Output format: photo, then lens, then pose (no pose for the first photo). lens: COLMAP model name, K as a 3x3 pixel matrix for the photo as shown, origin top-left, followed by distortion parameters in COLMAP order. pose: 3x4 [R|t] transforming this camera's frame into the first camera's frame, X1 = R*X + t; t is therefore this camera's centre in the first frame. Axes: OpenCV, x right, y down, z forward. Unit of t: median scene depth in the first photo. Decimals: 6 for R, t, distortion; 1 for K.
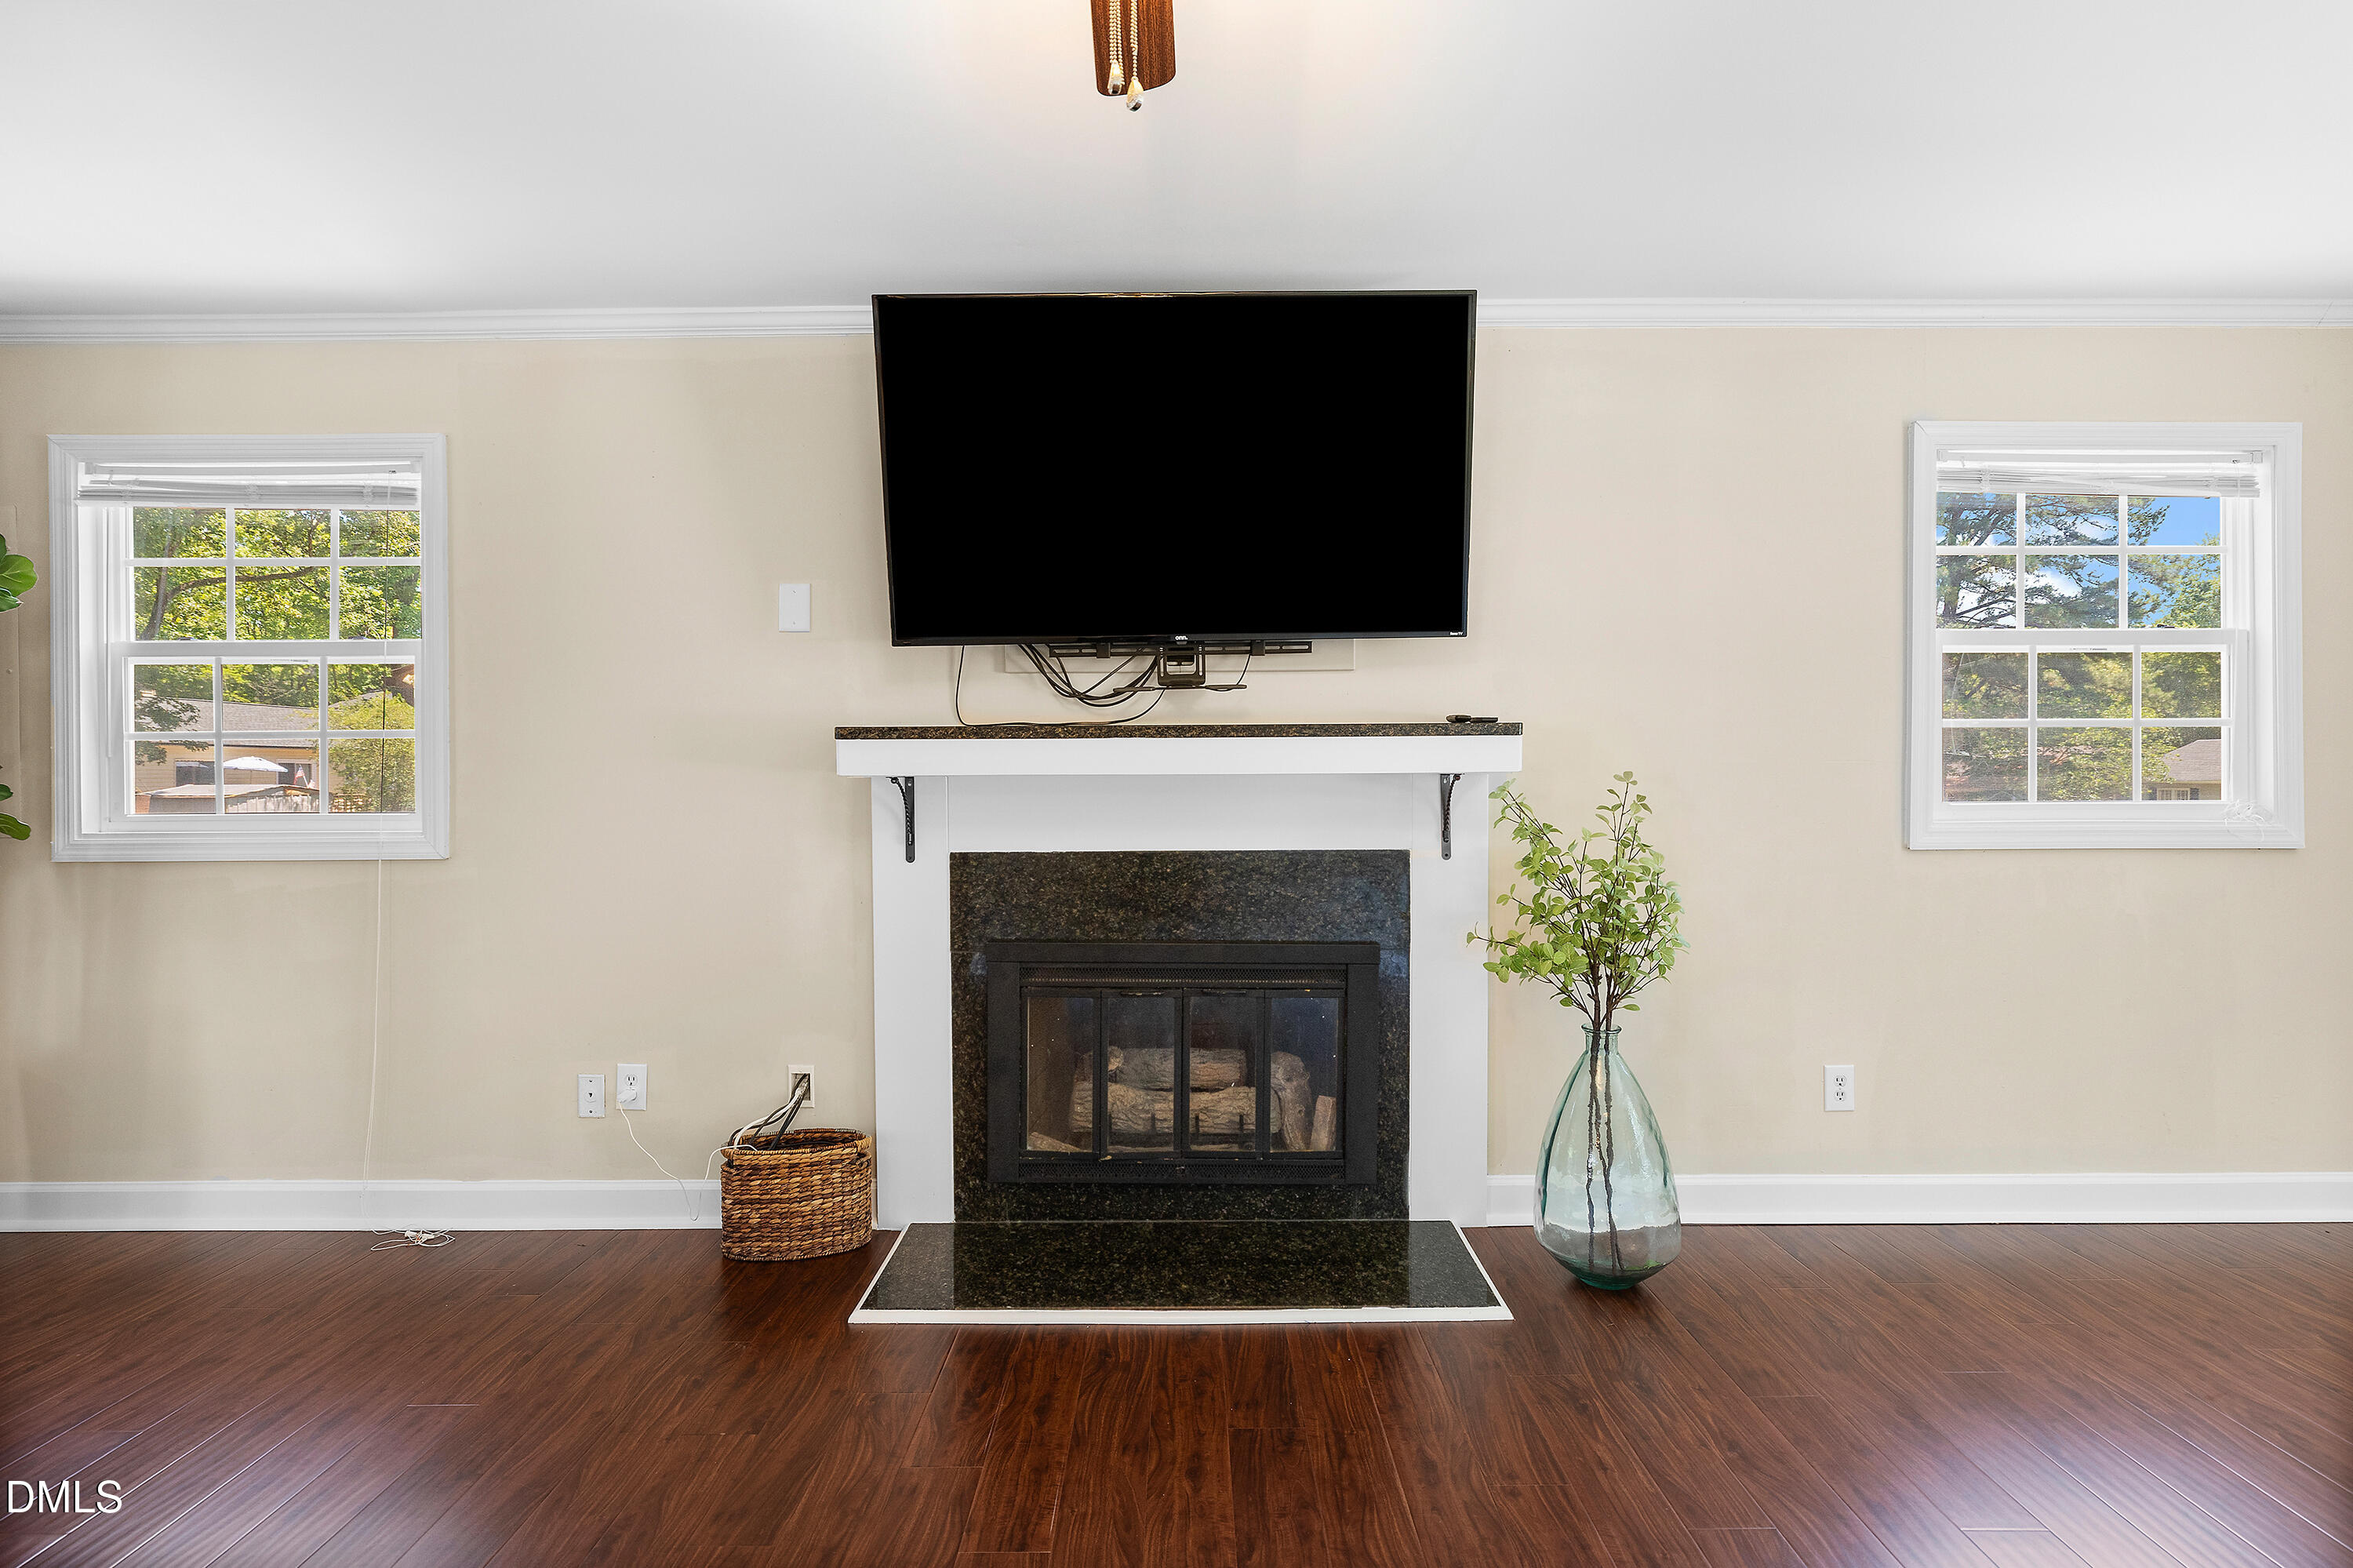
lens RADIAL K [[1134.5, 0, 1176.5], [0, 1134.5, 784.0], [0, 0, 1]] dist [-0.017077, 0.008547]
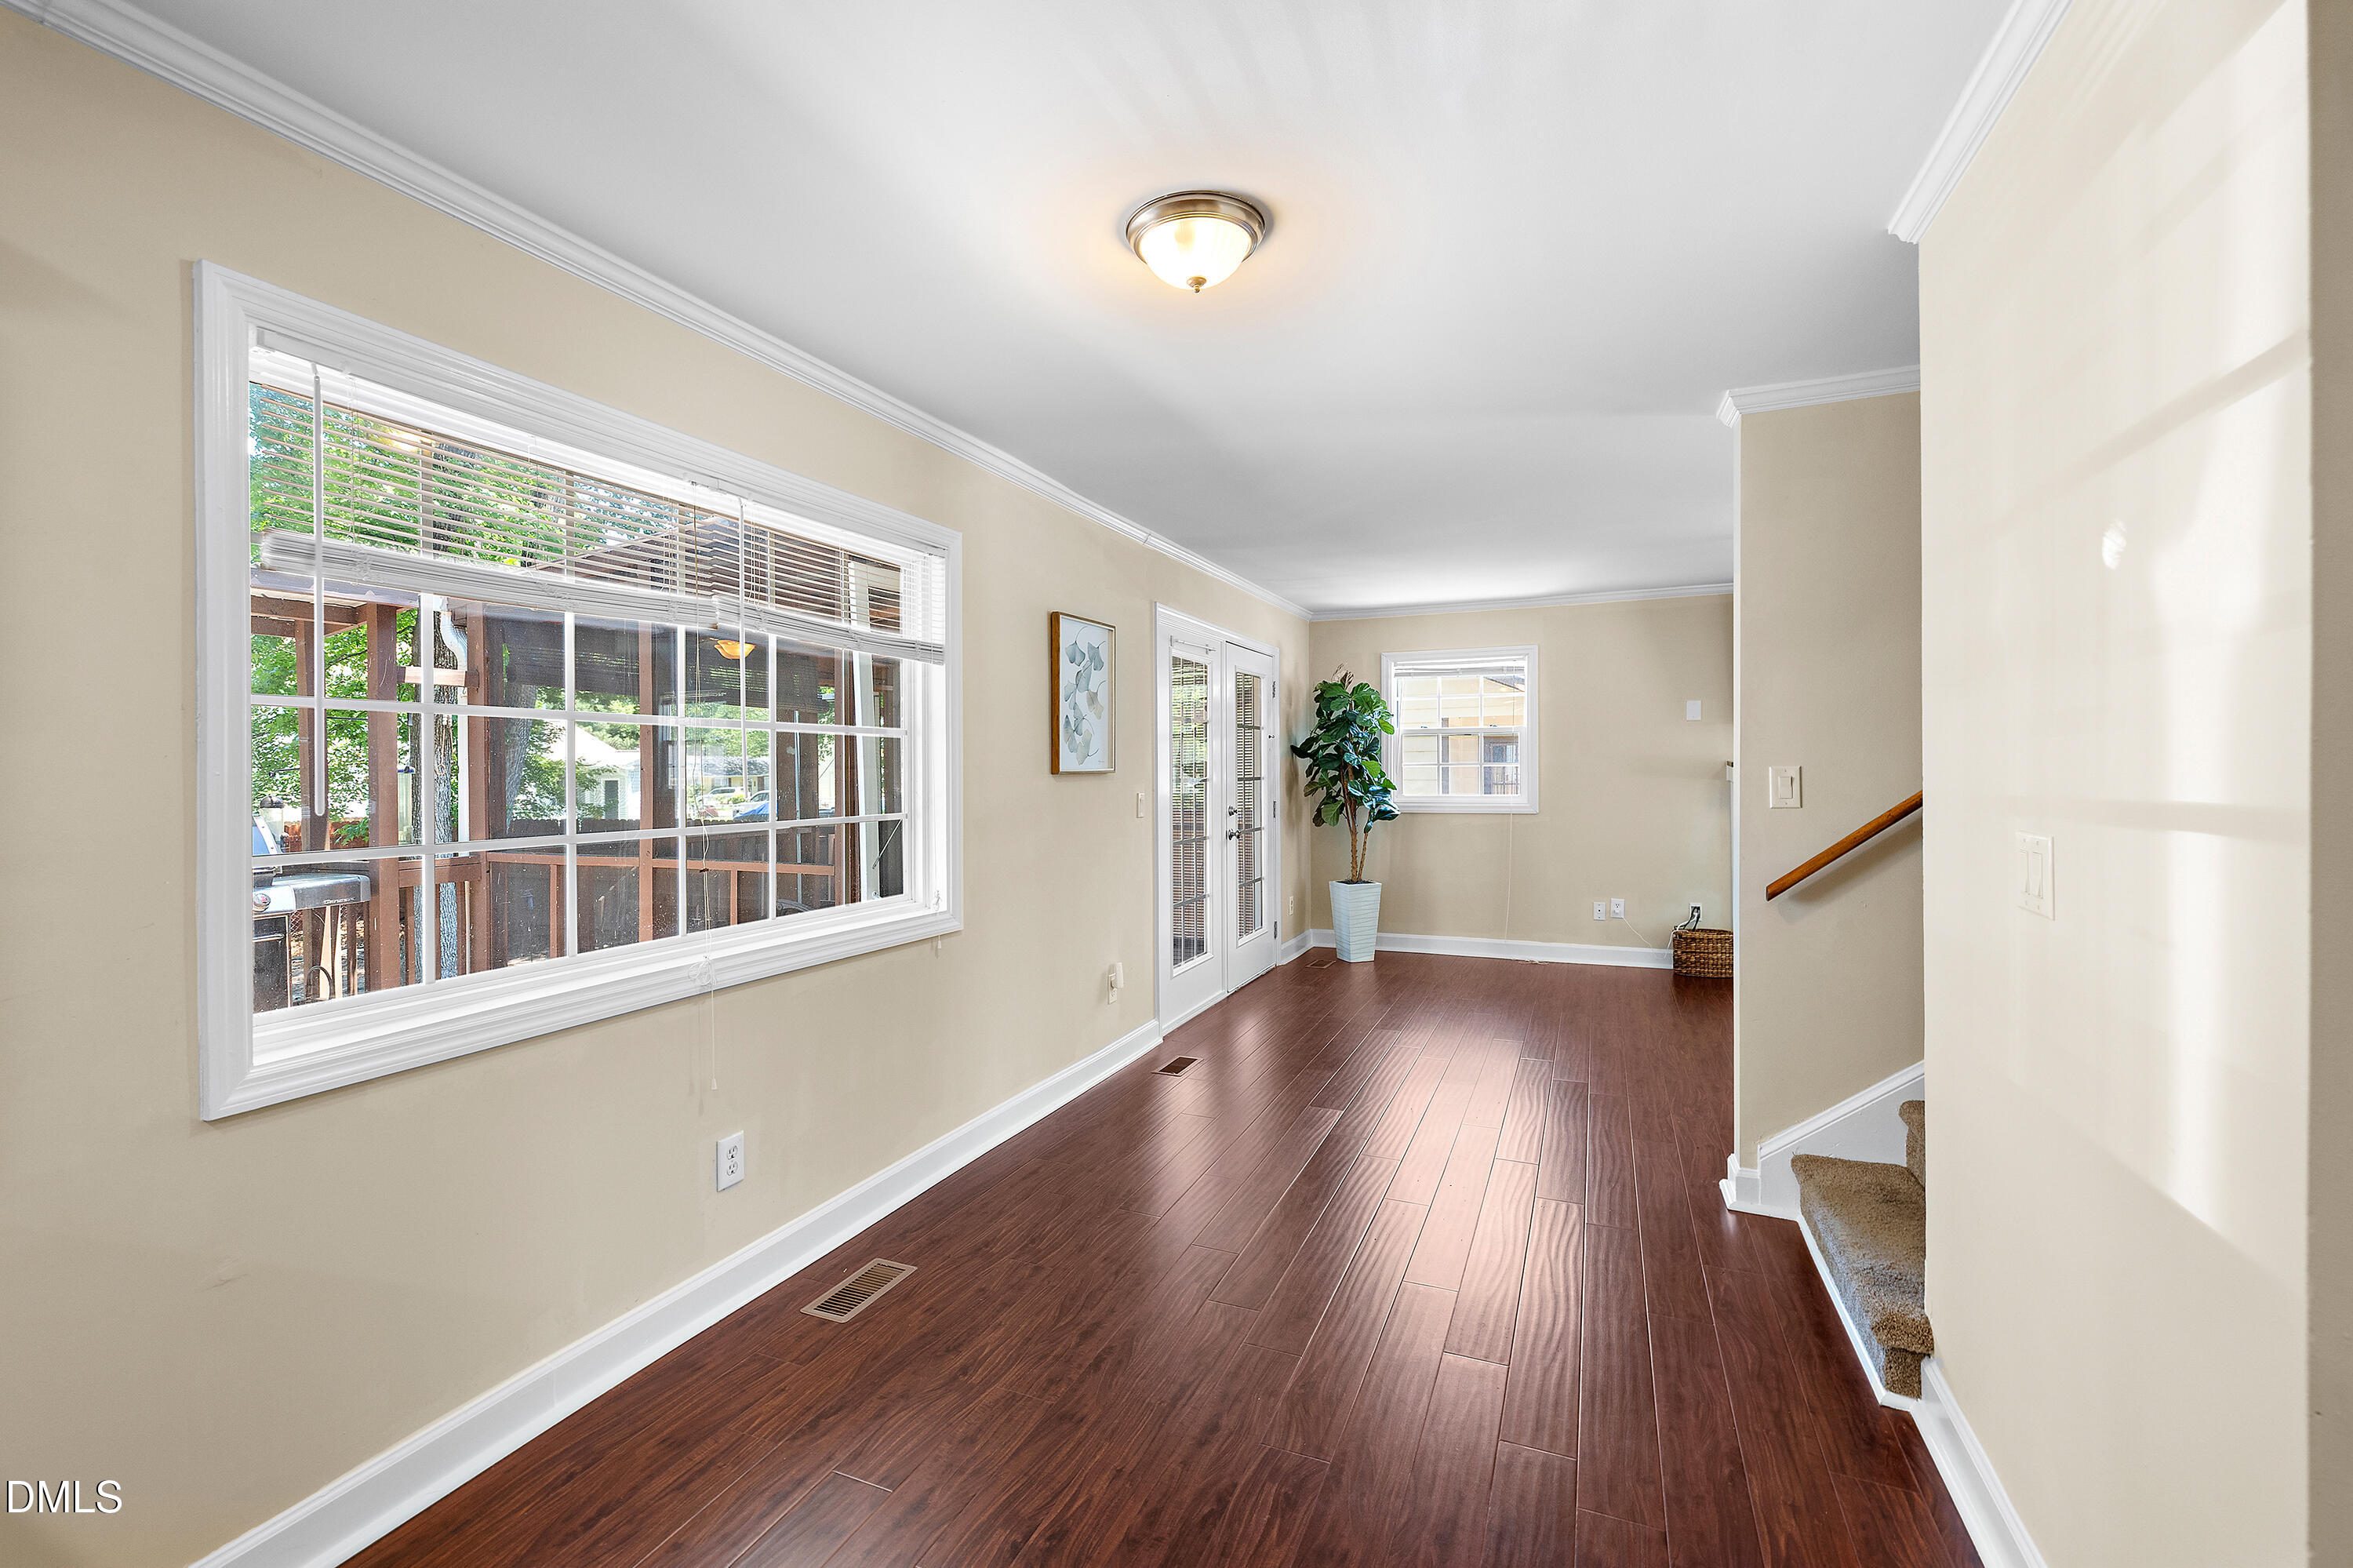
lens RADIAL K [[1003.8, 0, 1178.5], [0, 1003.8, 766.9], [0, 0, 1]] dist [-0.001029, -0.000044]
pose [[0.929371, 0.000019, -0.369148, -0.570778], [-0.002555, 0.999976, -0.006382, -0.020755], [0.369139, 0.006875, 0.929349, -1.380249]]
